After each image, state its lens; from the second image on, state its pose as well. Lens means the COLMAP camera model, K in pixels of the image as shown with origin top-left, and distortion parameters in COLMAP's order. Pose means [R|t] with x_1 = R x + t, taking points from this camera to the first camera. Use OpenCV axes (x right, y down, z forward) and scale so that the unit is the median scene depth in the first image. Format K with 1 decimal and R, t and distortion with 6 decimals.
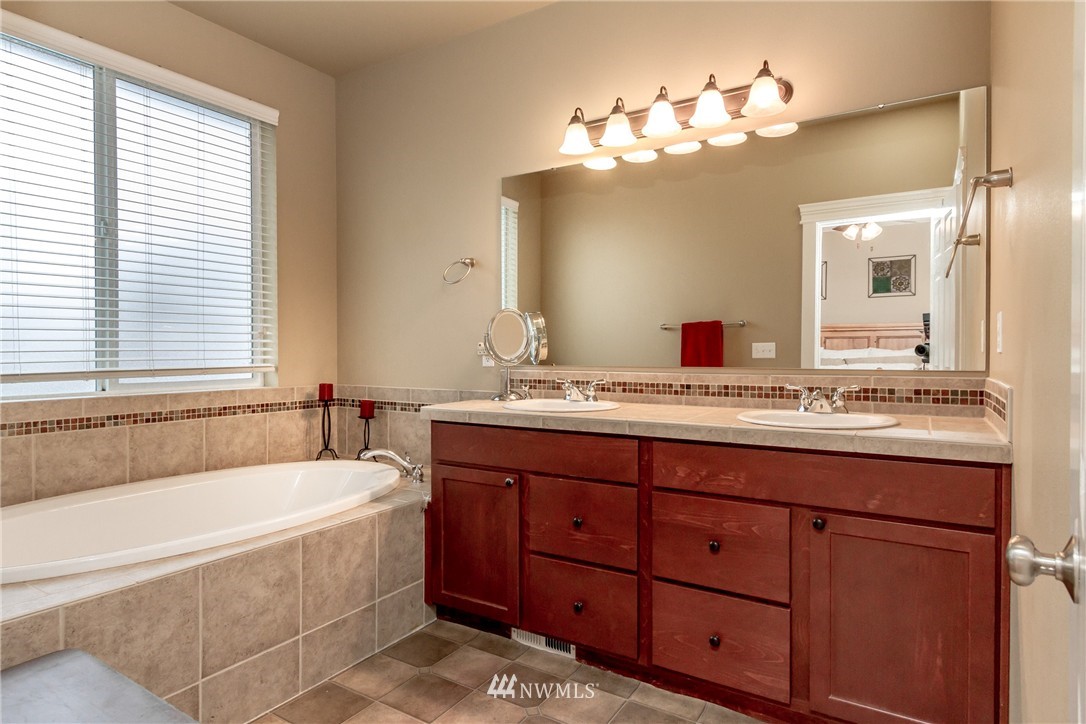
lens RADIAL K [[615.8, 0, 542.1], [0, 615.8, 356.6], [0, 0, 1]] dist [0.020790, 0.000152]
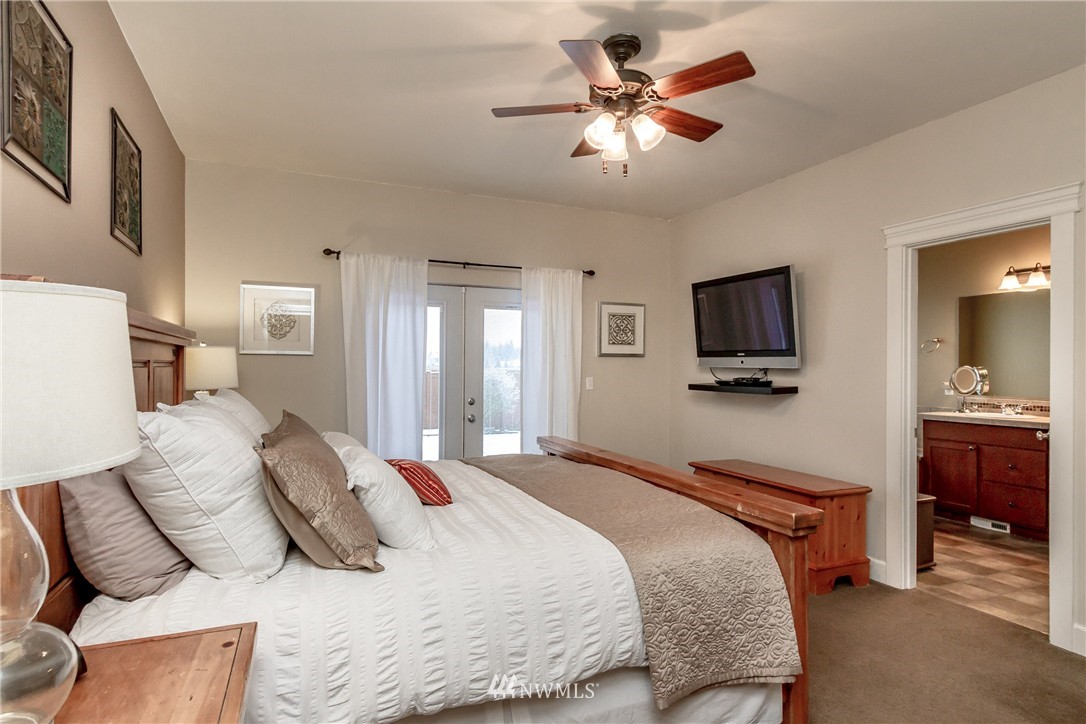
lens RADIAL K [[588.3, 0, 538.9], [0, 588.3, 363.0], [0, 0, 1]] dist [0.001587, -0.001227]
pose [[0.824654, 0.004345, -0.565621, -0.118254], [-0.019505, 0.999594, -0.020759, -0.022661], [0.565301, 0.028151, 0.824404, -1.372542]]
